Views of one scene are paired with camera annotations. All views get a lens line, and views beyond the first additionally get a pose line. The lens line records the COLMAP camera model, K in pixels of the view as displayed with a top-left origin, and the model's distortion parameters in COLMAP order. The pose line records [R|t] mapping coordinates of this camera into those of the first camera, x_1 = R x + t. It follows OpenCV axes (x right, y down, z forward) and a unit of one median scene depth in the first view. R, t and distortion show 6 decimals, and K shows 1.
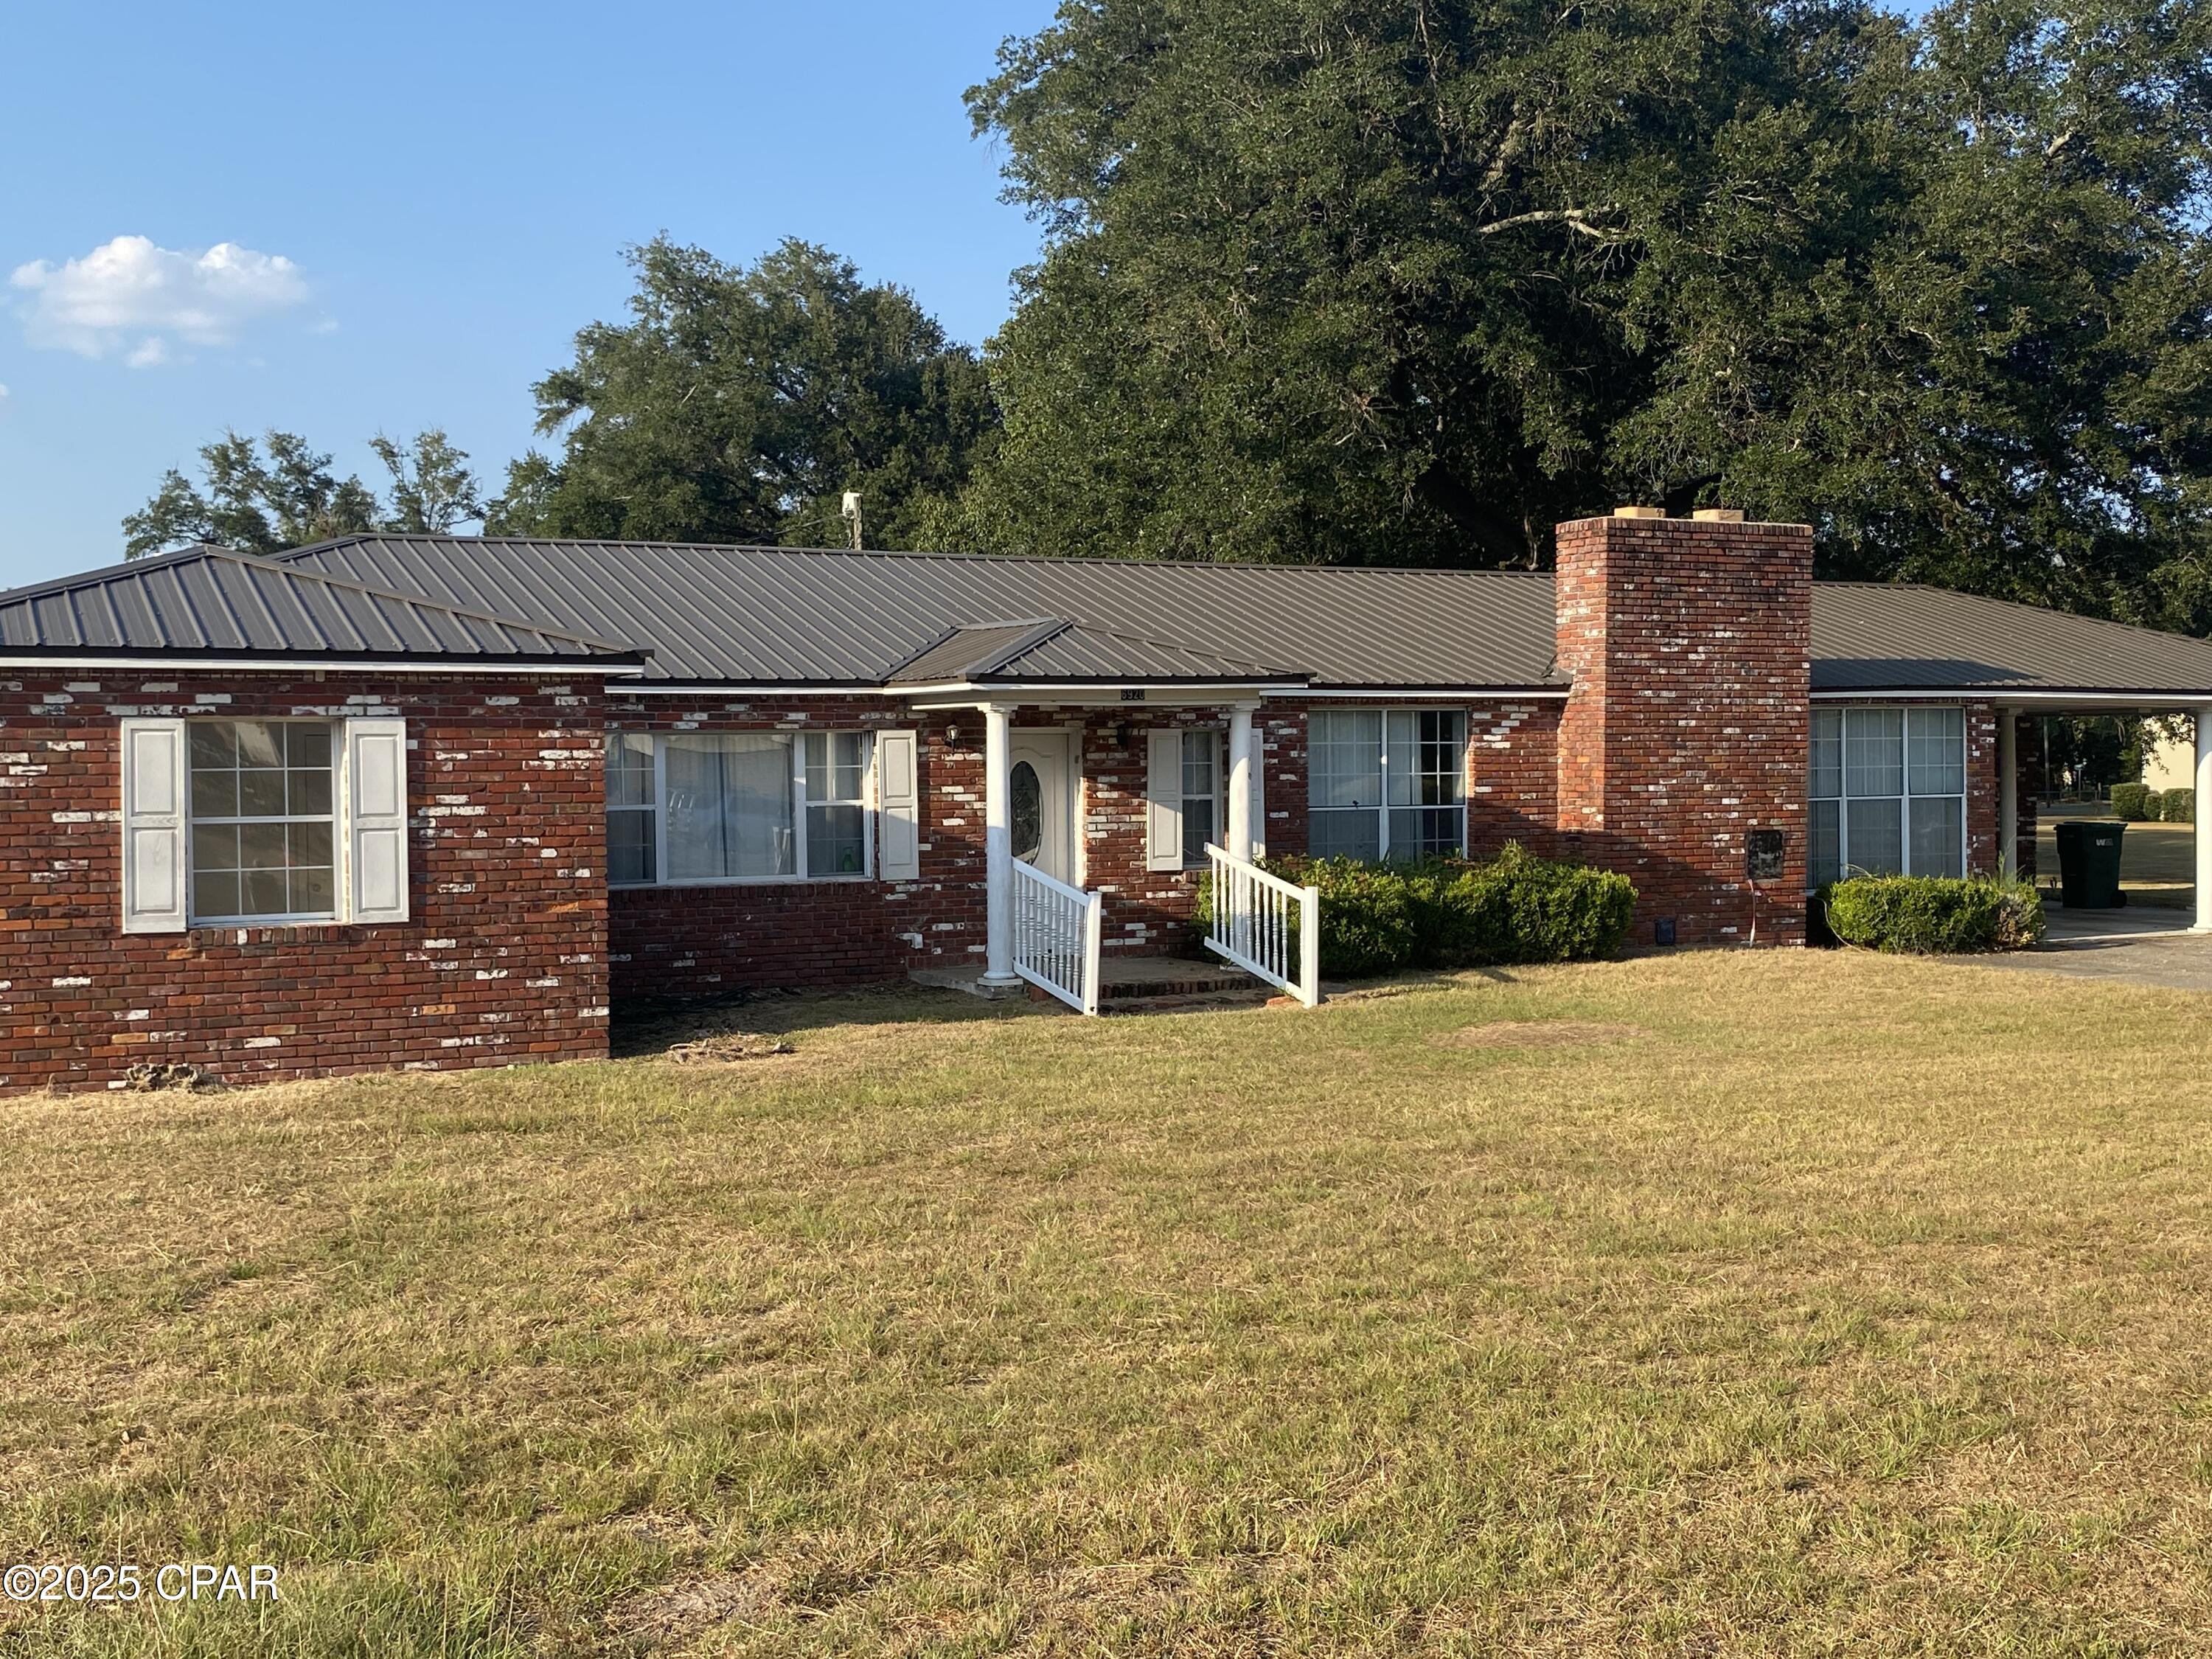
lens RADIAL K [[2454.2, 0, 1076.3], [0, 2454.2, 826.2], [0, 0, 1]] dist [0.207554, -0.665676]
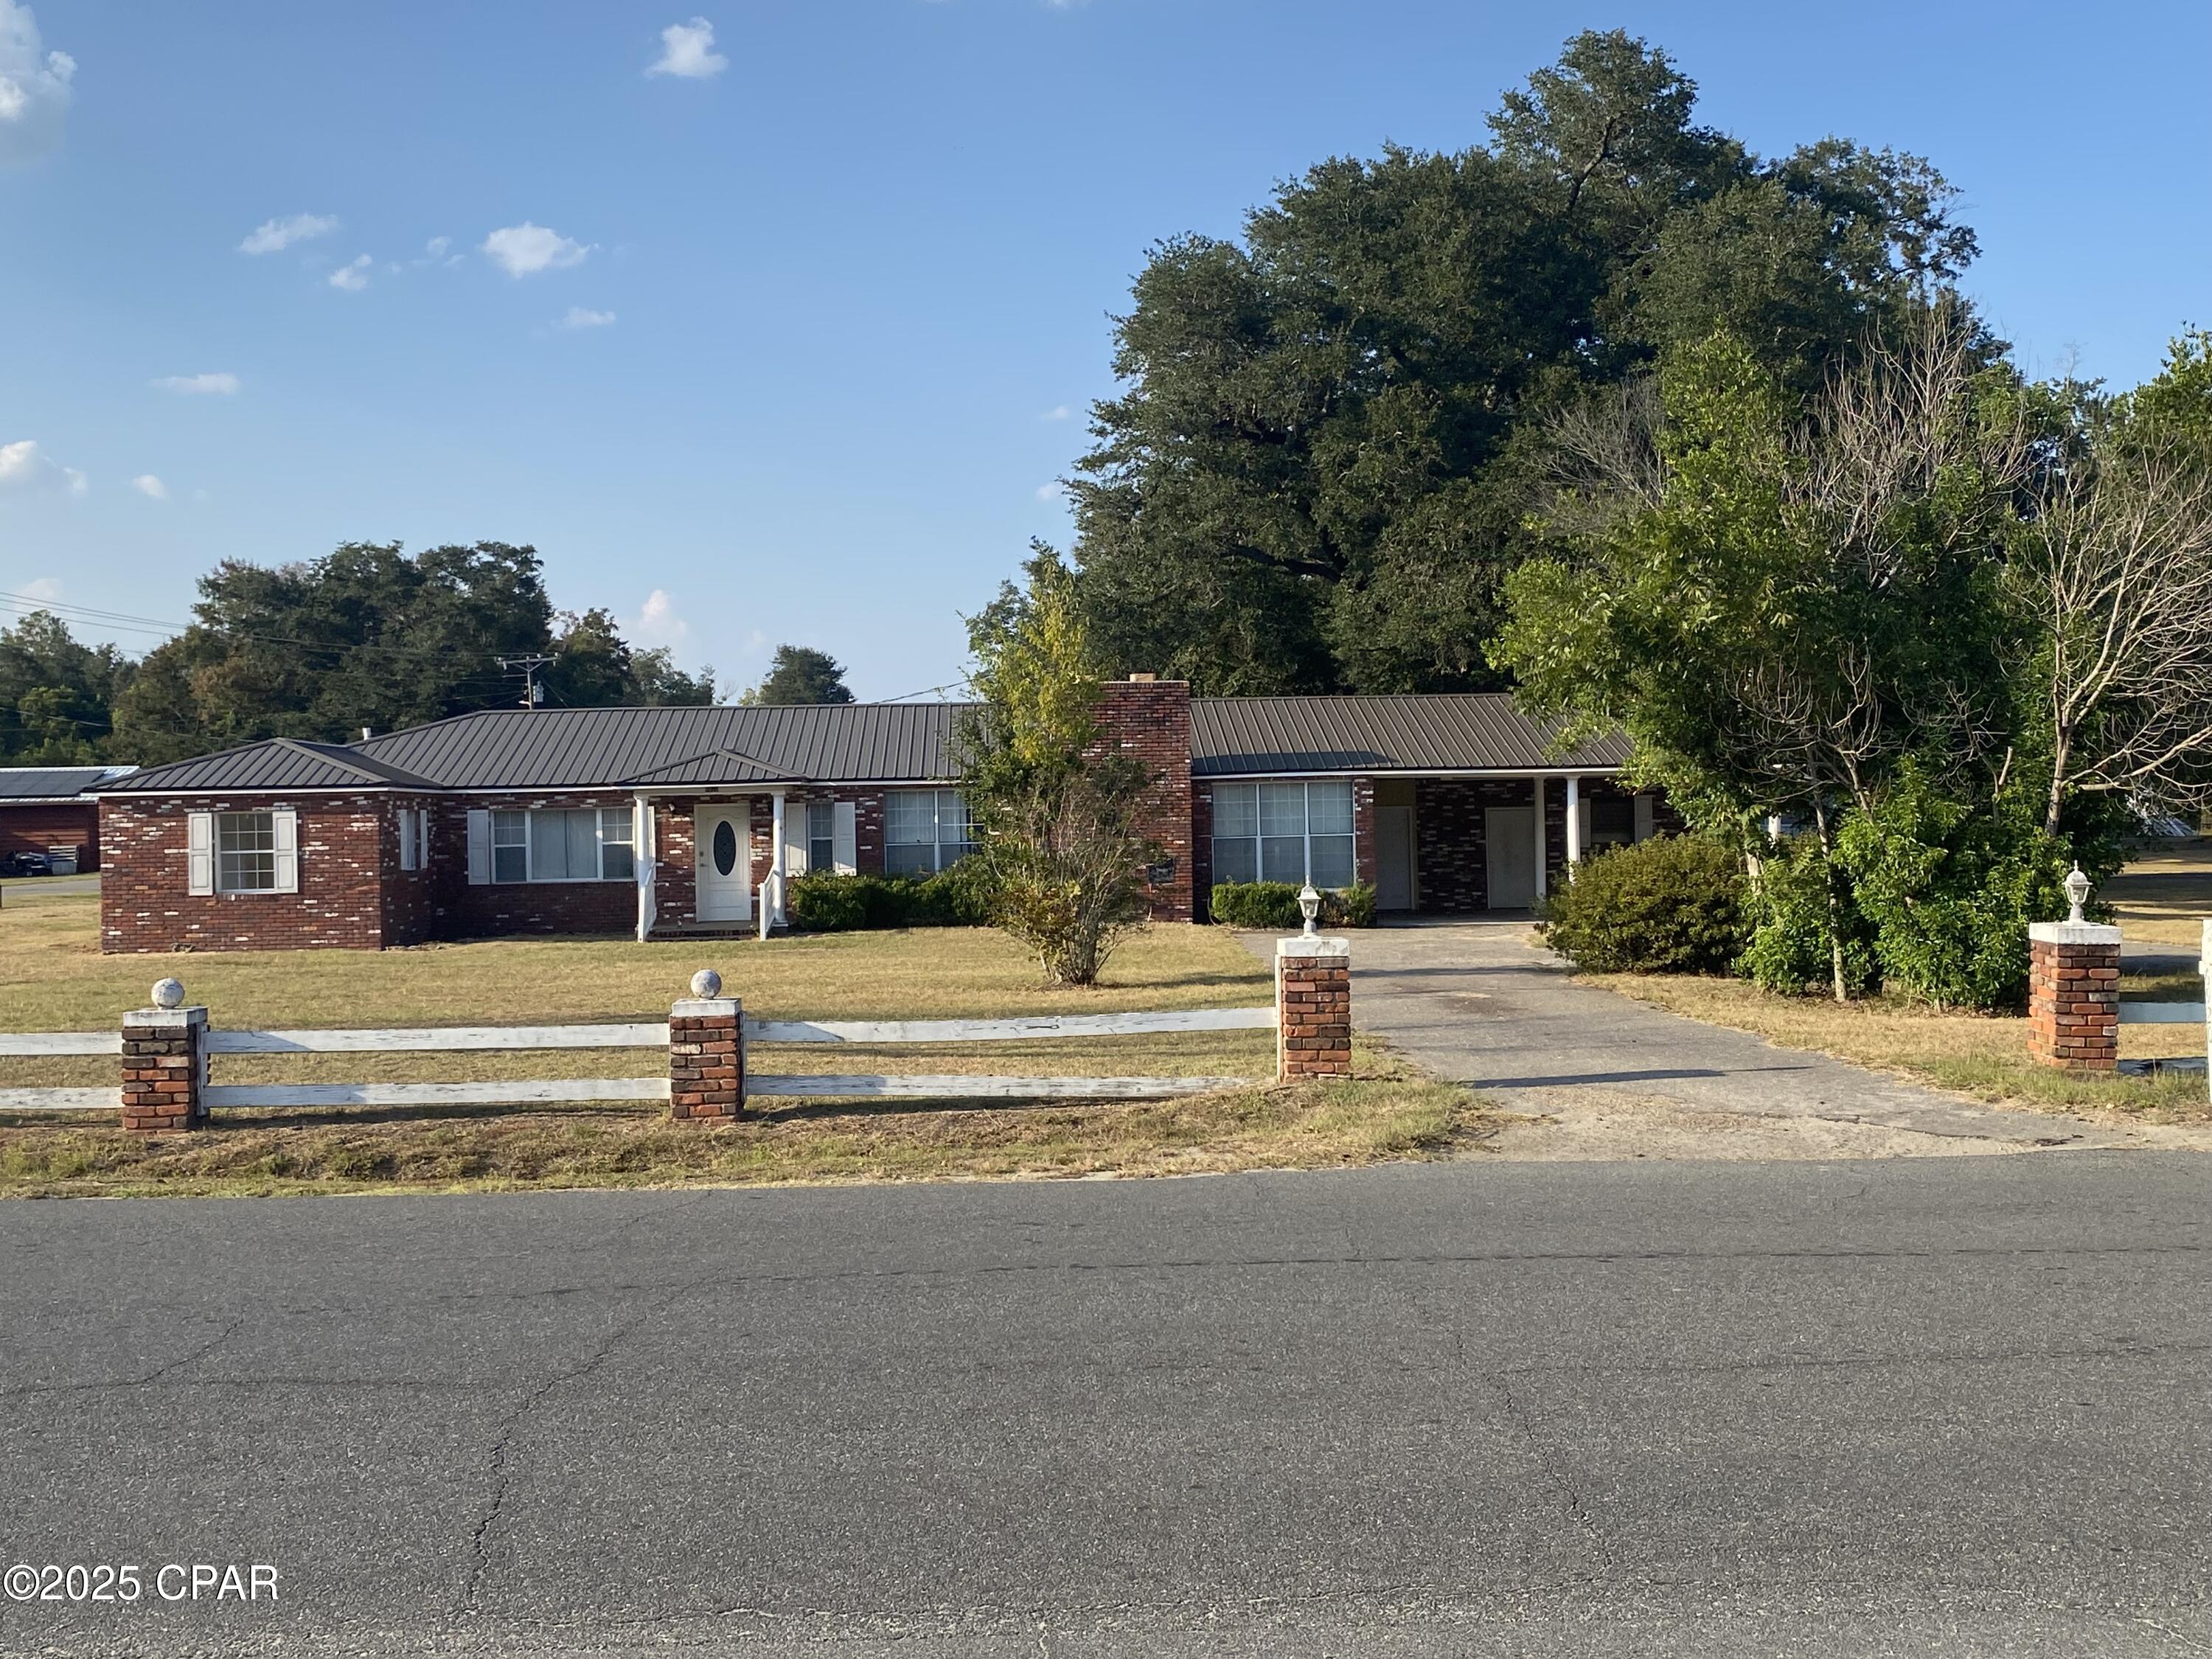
lens RADIAL K [[2454.2, 0, 1076.3], [0, 2454.2, 826.2], [0, 0, 1]] dist [0.207554, -0.665676]
pose [[0.906015, -0.007349, -0.423182, 0.982277], [0.001693, 0.999904, -0.013740, 0.004865], [0.423243, 0.011732, 0.905940, -0.612903]]
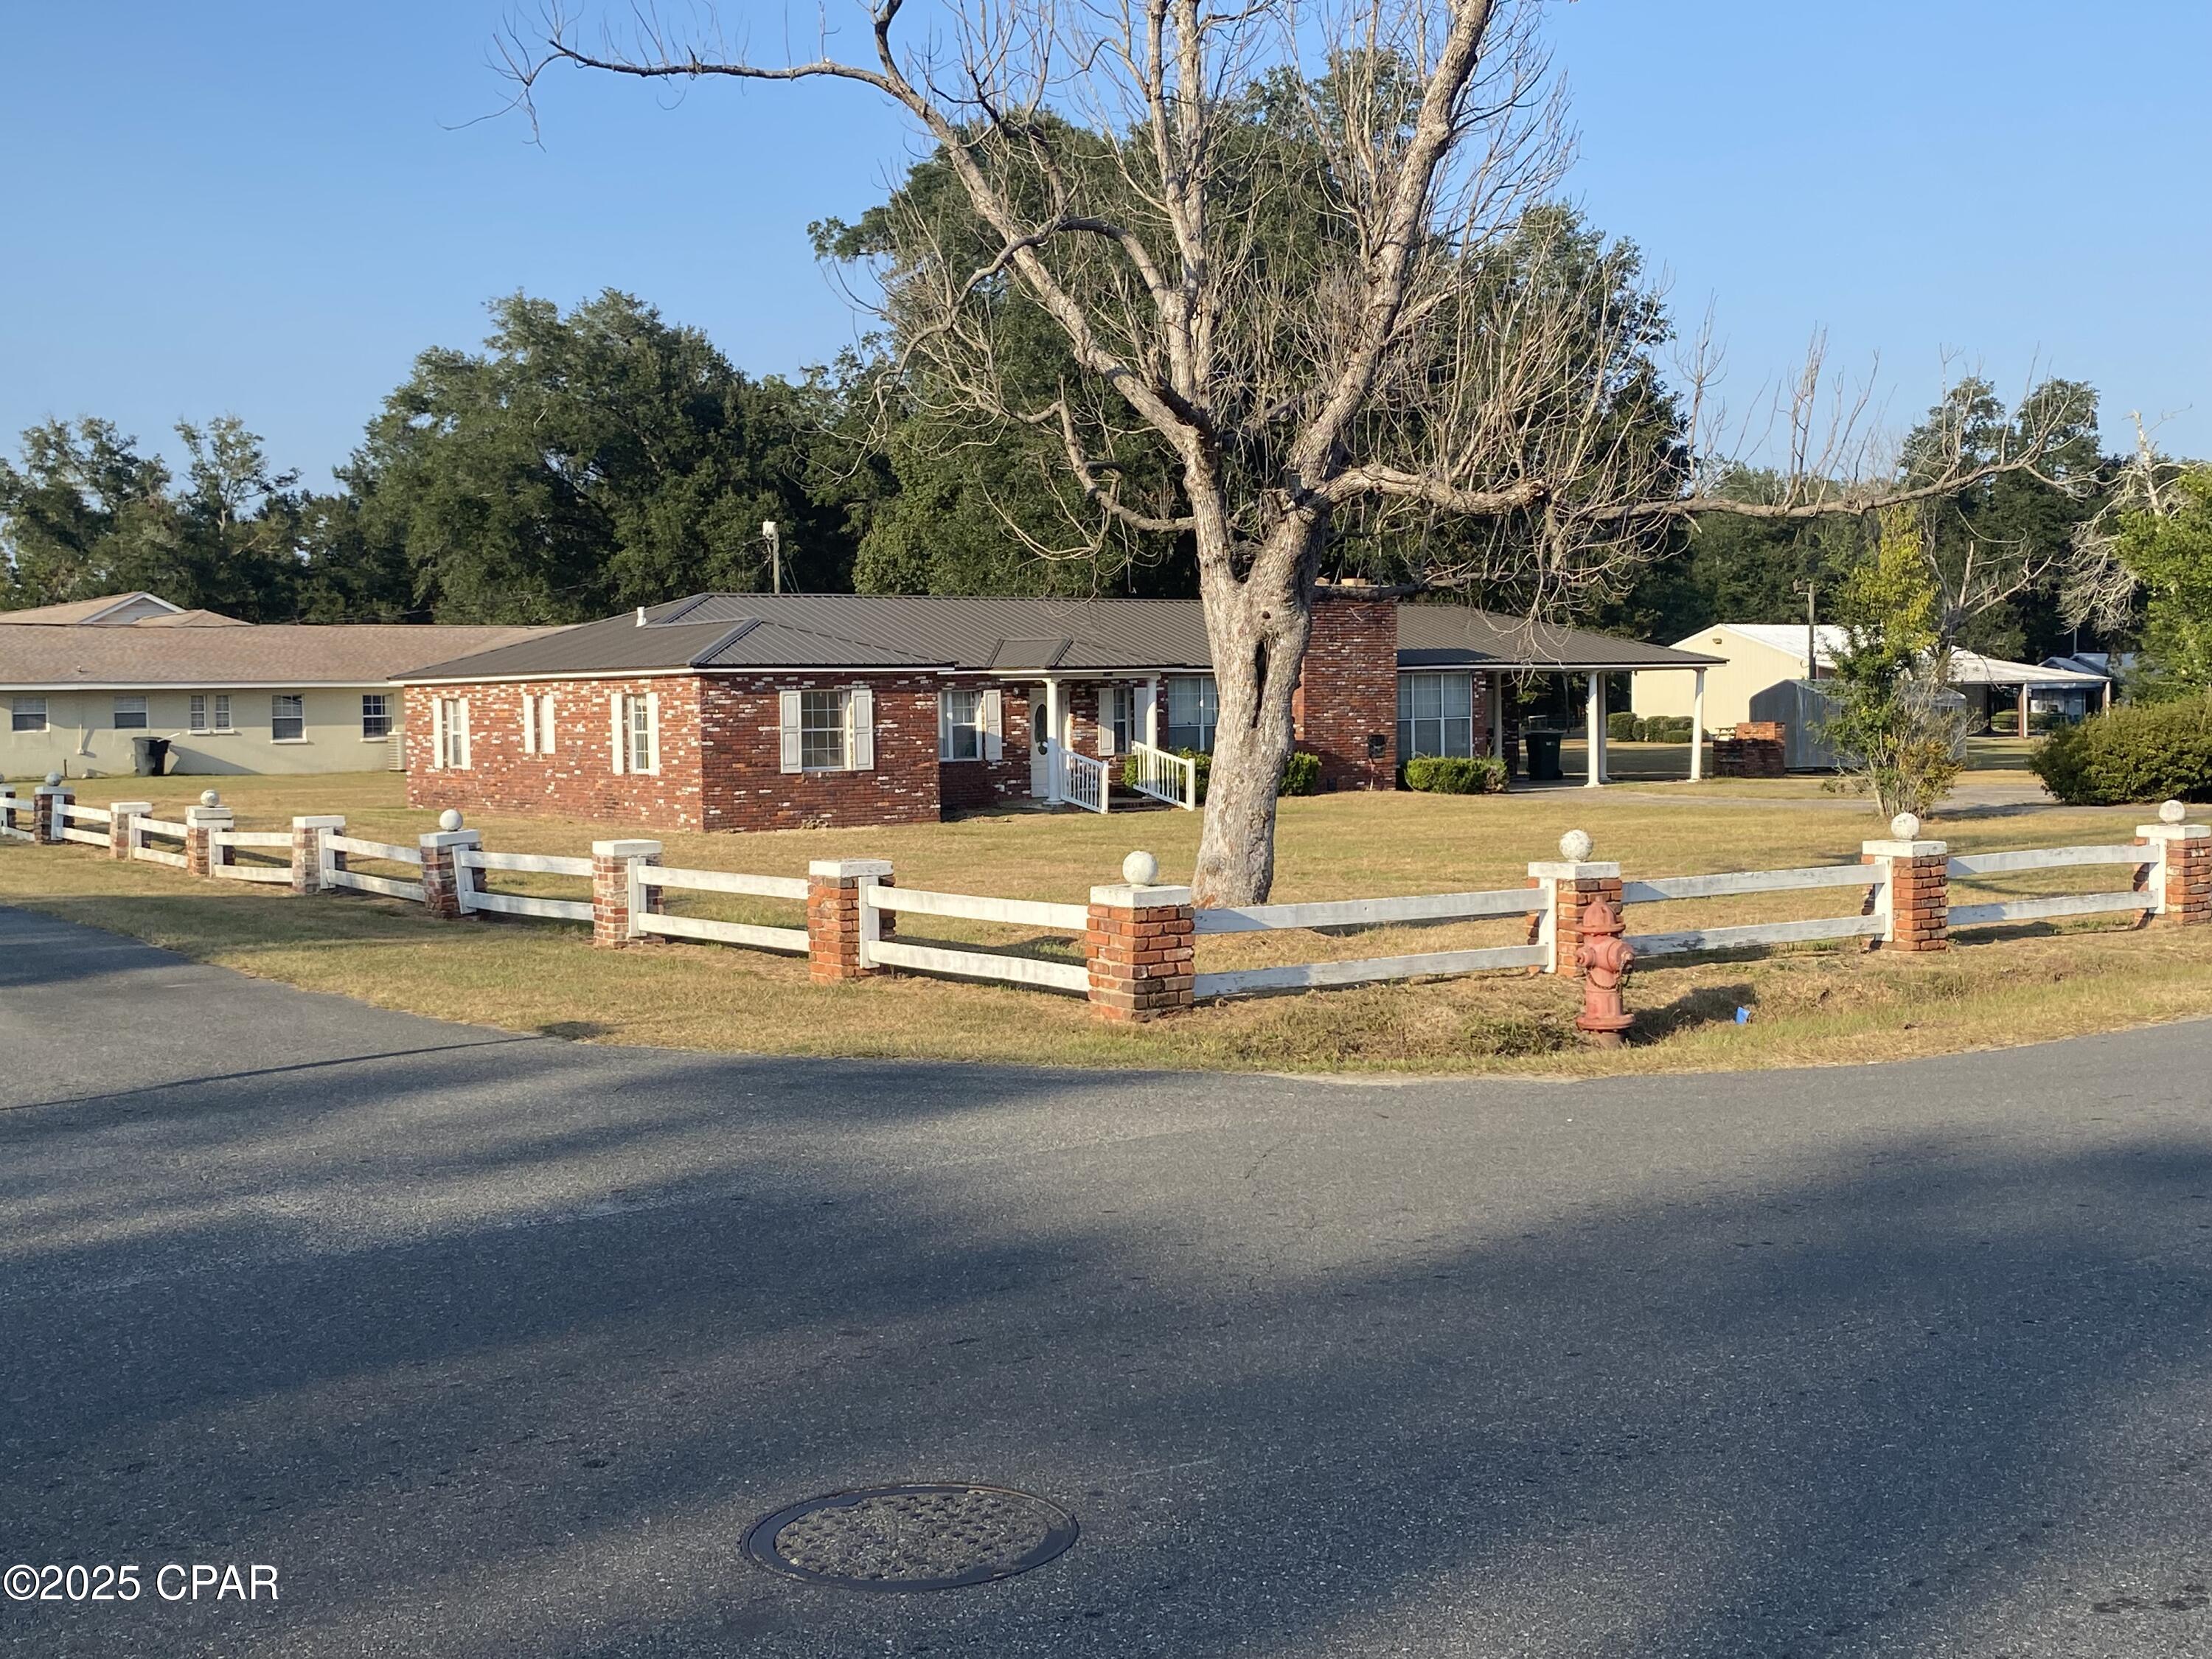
lens RADIAL K [[2454.2, 0, 1076.3], [0, 2454.2, 826.2], [0, 0, 1]] dist [0.207554, -0.665676]
pose [[0.986246, -0.015423, 0.164564, -0.314415], [0.011235, 0.999590, 0.026351, 0.021343], [-0.164903, -0.024140, 0.986014, -1.002040]]
